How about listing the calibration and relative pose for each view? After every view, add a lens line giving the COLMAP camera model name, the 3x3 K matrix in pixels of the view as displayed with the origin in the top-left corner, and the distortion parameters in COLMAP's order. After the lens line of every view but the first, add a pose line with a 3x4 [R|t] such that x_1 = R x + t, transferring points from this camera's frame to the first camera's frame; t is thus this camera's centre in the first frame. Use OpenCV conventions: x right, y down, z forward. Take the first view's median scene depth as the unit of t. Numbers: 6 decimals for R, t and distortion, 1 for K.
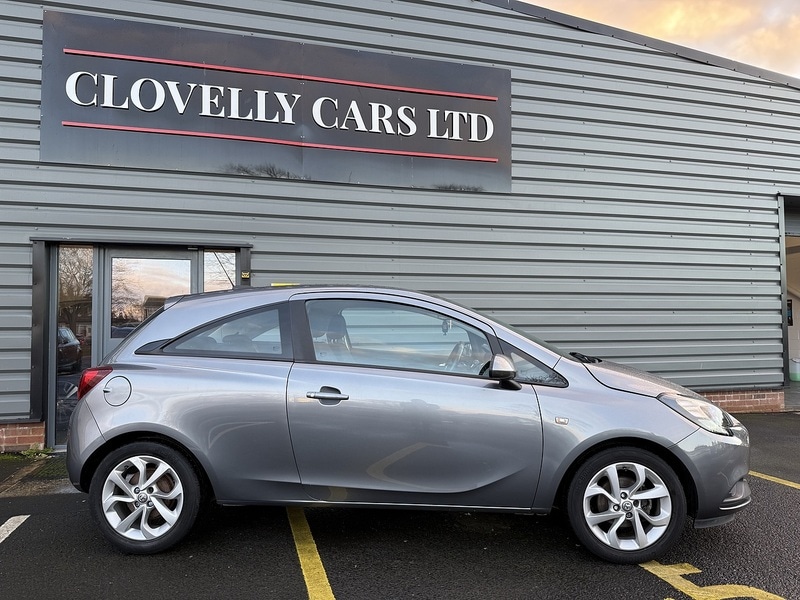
lens RADIAL K [[563.5, 0, 400.0], [0, 563.5, 304.5], [0, 0, 1]] dist [0.037807, -0.045788]
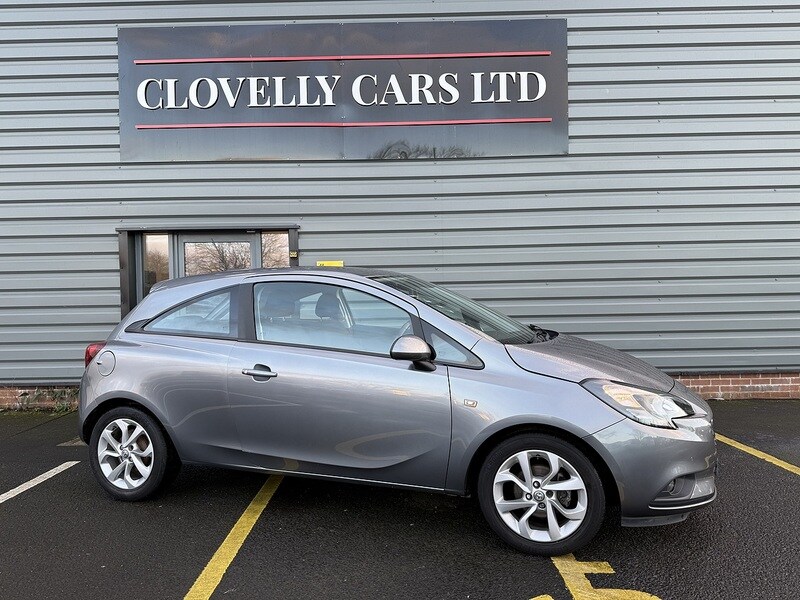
lens RADIAL K [[563.5, 0, 399.1], [0, 563.5, 306.2], [0, 0, 1]] dist [0.037807, -0.045788]
pose [[0.960950, -0.006615, -0.276641, 0.232859], [0.023408, 0.998074, 0.057444, -0.011399], [0.275729, -0.061677, 0.959255, 0.024107]]
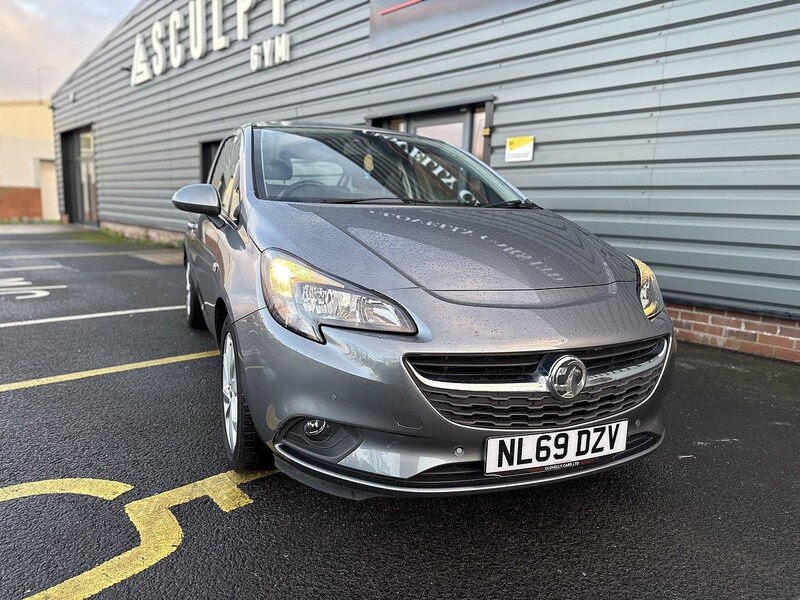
lens RADIAL K [[564.2, 0, 396.0], [0, 564.2, 307.7], [0, 0, 1]] dist [0.044867, -0.054081]
pose [[0.432544, 0.177162, -0.884036, 0.597338], [-0.000654, 0.980566, 0.196187, 0.054936], [0.901613, -0.084281, 0.424254, 0.471838]]
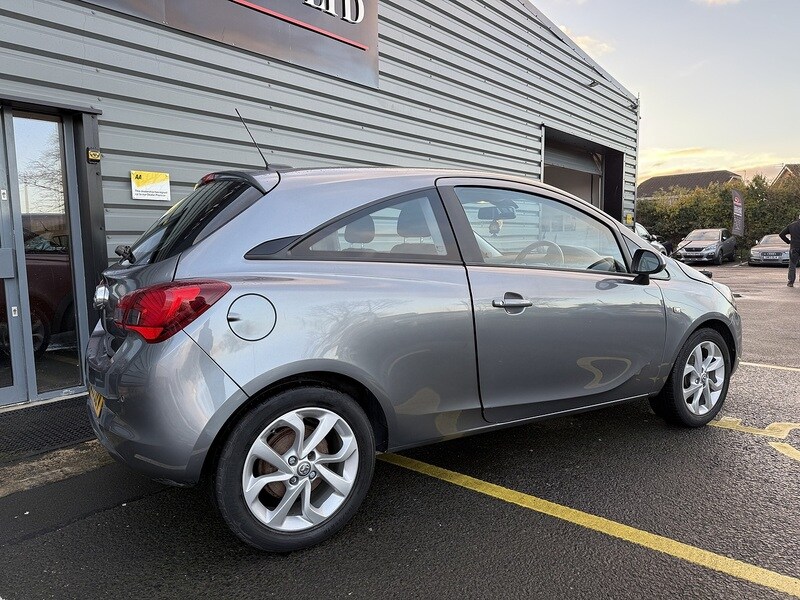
lens RADIAL K [[564.2, 0, 402.0], [0, 564.2, 299.5], [0, 0, 1]] dist [0.044867, -0.054081]
pose [[0.821048, -0.062718, 0.567404, -0.401099], [-0.014383, 0.991358, 0.130394, 0.027863], [-0.570678, -0.115220, 0.813050, 0.224618]]
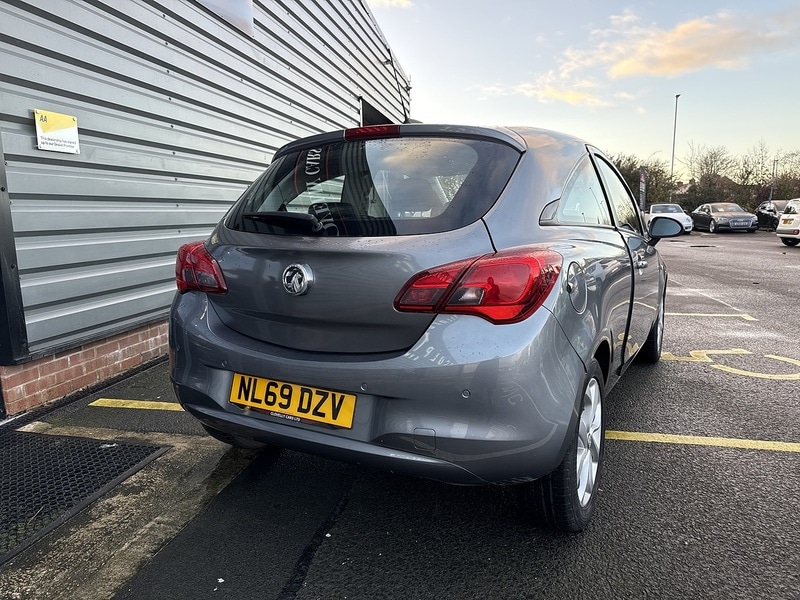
lens RADIAL K [[564.2, 0, 403.6], [0, 564.2, 300.0], [0, 0, 1]] dist [0.044867, -0.054081]
pose [[0.444072, -0.136472, 0.885537, -0.612564], [-0.027365, 0.985805, 0.165647, 0.042071], [-0.895573, -0.097792, 0.434034, 0.509106]]
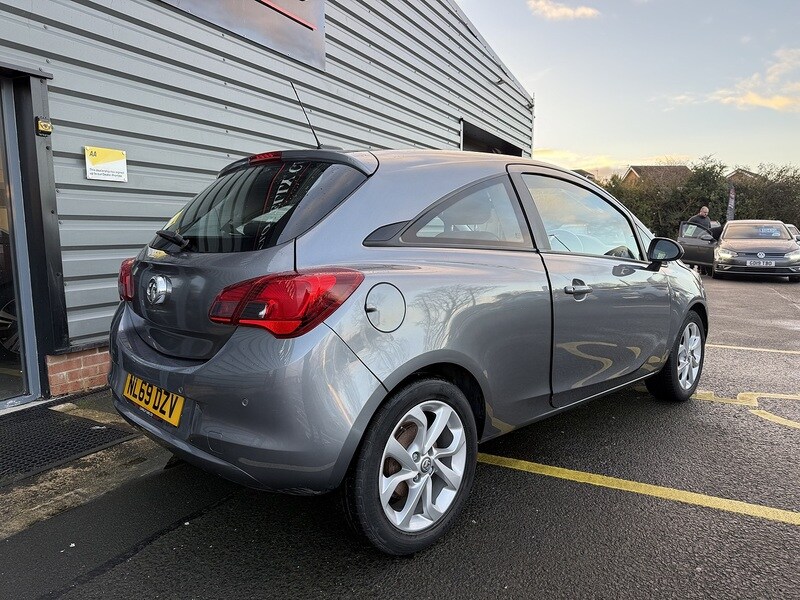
lens RADIAL K [[564.2, 0, 403.1], [0, 564.2, 301.7], [0, 0, 1]] dist [0.044867, -0.054081]
pose [[0.675482, -0.088344, 0.732065, -0.510953], [-0.027298, 0.989121, 0.144552, 0.034993], [-0.736871, -0.117626, 0.665722, 0.336811]]
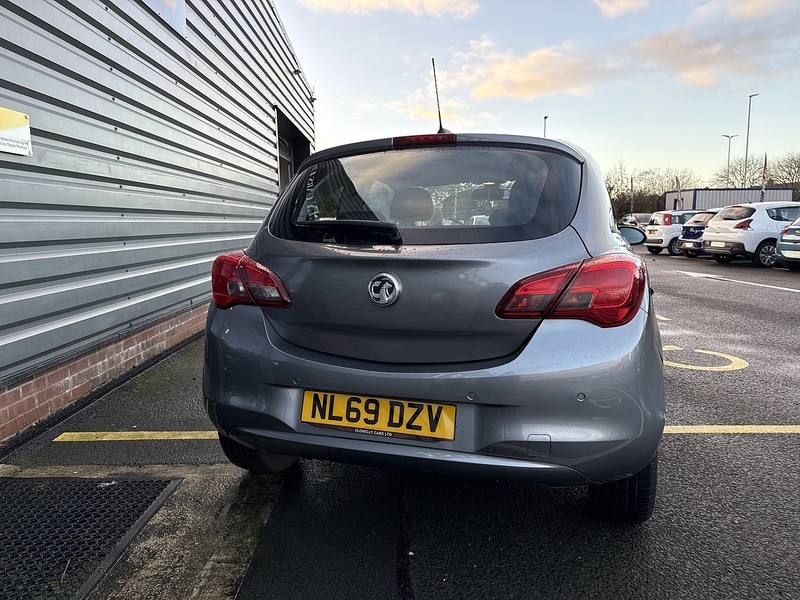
lens RADIAL K [[564.2, 0, 401.7], [0, 564.2, 298.1], [0, 0, 1]] dist [0.044867, -0.054081]
pose [[0.253797, -0.124550, 0.959205, -0.650748], [-0.028114, 0.990306, 0.136027, 0.047959], [-0.966849, -0.061490, 0.247835, 0.621621]]
